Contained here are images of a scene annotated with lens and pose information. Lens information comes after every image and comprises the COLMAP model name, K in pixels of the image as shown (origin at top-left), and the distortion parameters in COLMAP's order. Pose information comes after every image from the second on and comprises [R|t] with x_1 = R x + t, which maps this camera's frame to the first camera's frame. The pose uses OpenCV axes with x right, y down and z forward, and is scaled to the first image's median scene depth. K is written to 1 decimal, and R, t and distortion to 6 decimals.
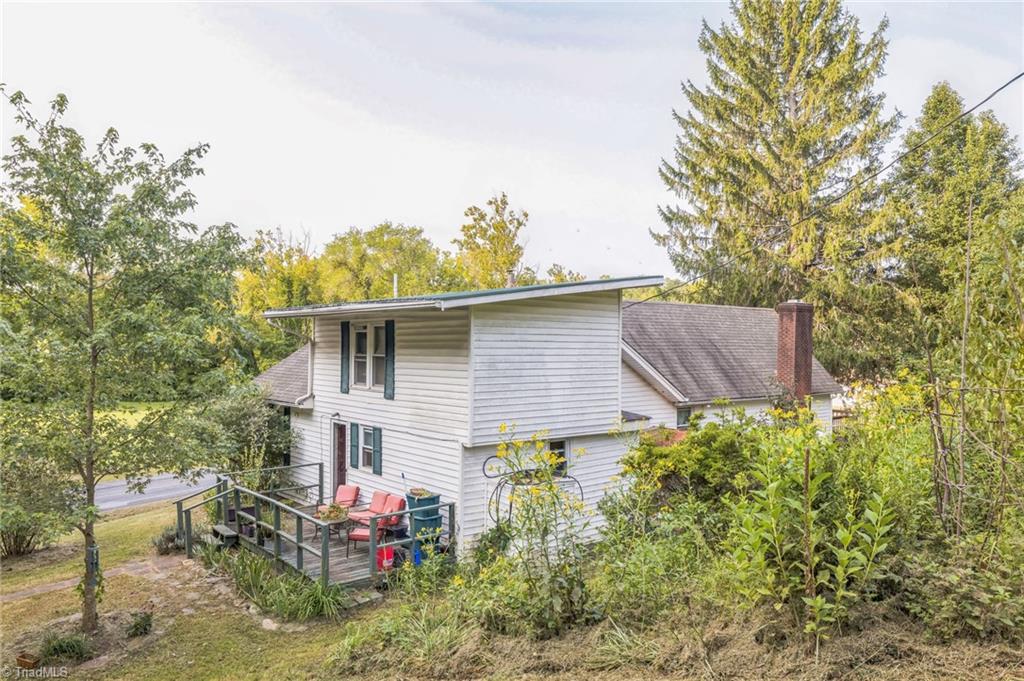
lens RADIAL K [[707.1, 0, 513.6], [0, 707.1, 346.6], [0, 0, 1]] dist [-0.002668, 0.005422]
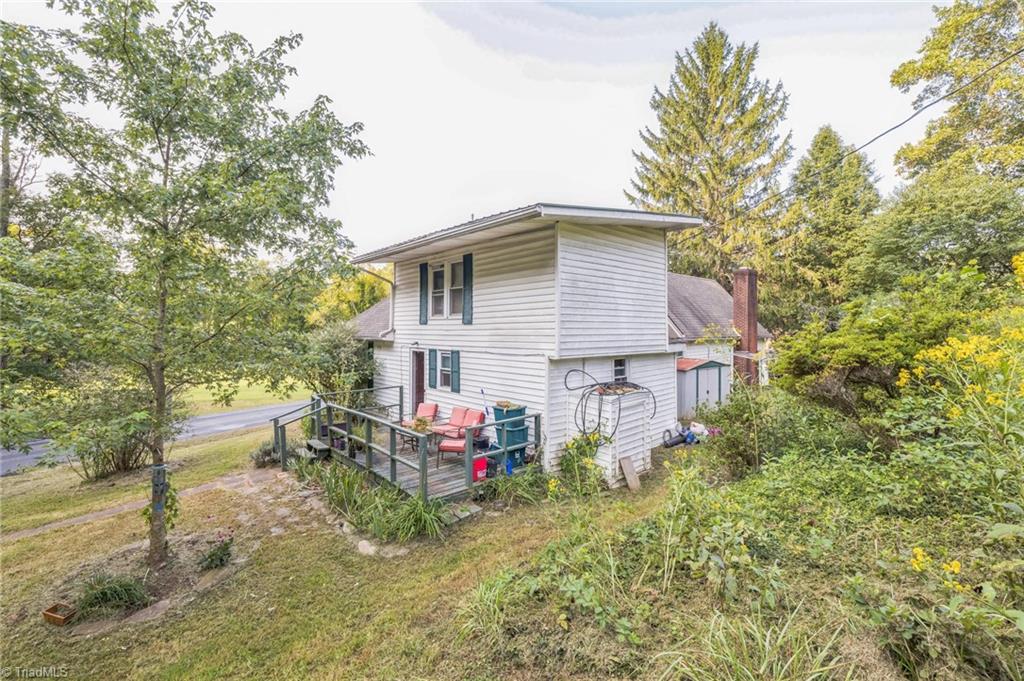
lens RADIAL K [[433.8, 0, 517.3], [0, 433.8, 316.5], [0, 0, 1]] dist [0.002650, 0.001257]
pose [[0.999259, -0.005822, 0.038055, -0.138487], [0.006865, 0.999603, -0.027334, 0.092046], [-0.037881, 0.027575, 0.998902, 0.346164]]
